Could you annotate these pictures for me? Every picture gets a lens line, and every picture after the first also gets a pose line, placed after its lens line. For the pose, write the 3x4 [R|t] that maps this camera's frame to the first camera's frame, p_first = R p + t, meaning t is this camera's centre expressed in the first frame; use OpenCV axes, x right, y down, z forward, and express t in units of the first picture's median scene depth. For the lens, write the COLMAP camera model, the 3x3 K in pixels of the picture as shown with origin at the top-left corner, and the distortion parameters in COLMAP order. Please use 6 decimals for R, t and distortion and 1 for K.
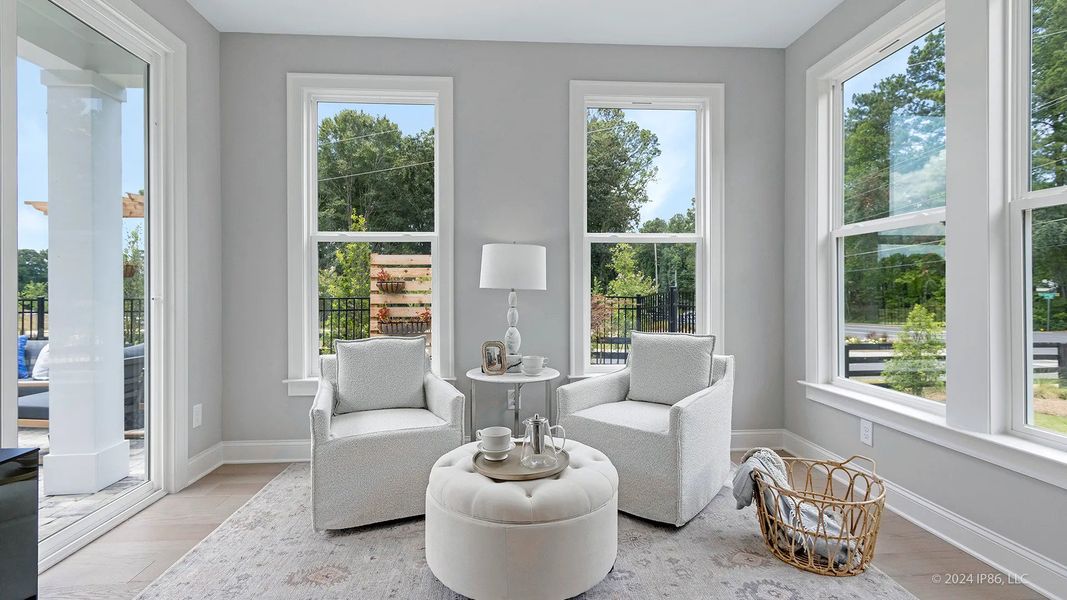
lens RADIAL K [[503.0, 0, 533.5], [0, 503.0, 292.2], [0, 0, 1]] dist [0.001789, 0.000067]
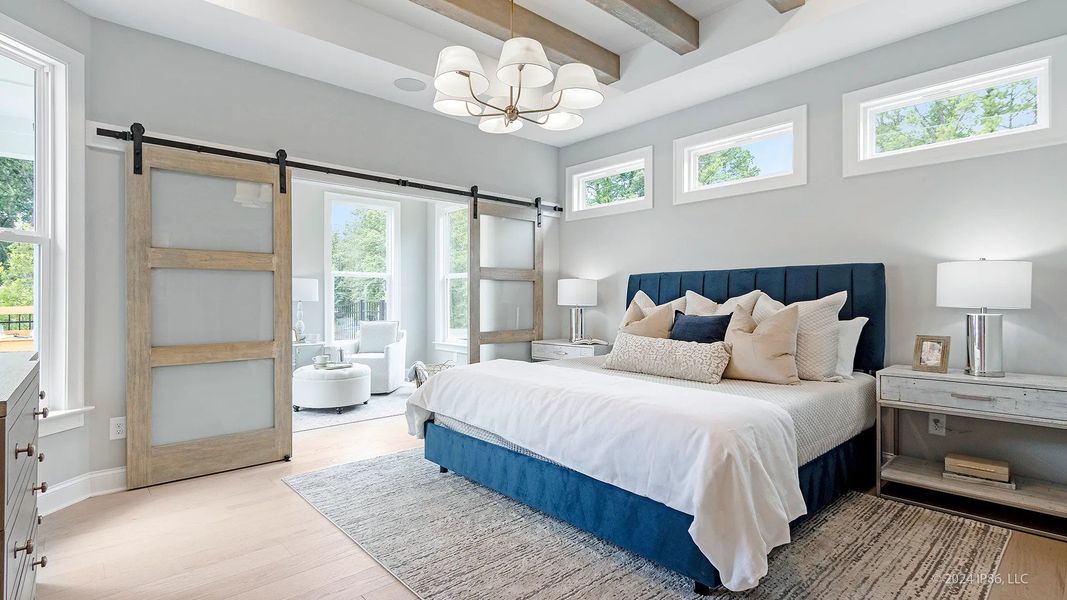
lens RADIAL K [[503.0, 0, 533.5], [0, 503.0, 292.2], [0, 0, 1]] dist [0.001789, 0.000067]
pose [[0.793794, 0.003042, 0.608179, -0.609734], [0.011100, 0.999748, -0.019489, 0.007202], [-0.608086, 0.022221, 0.793560, -1.336683]]
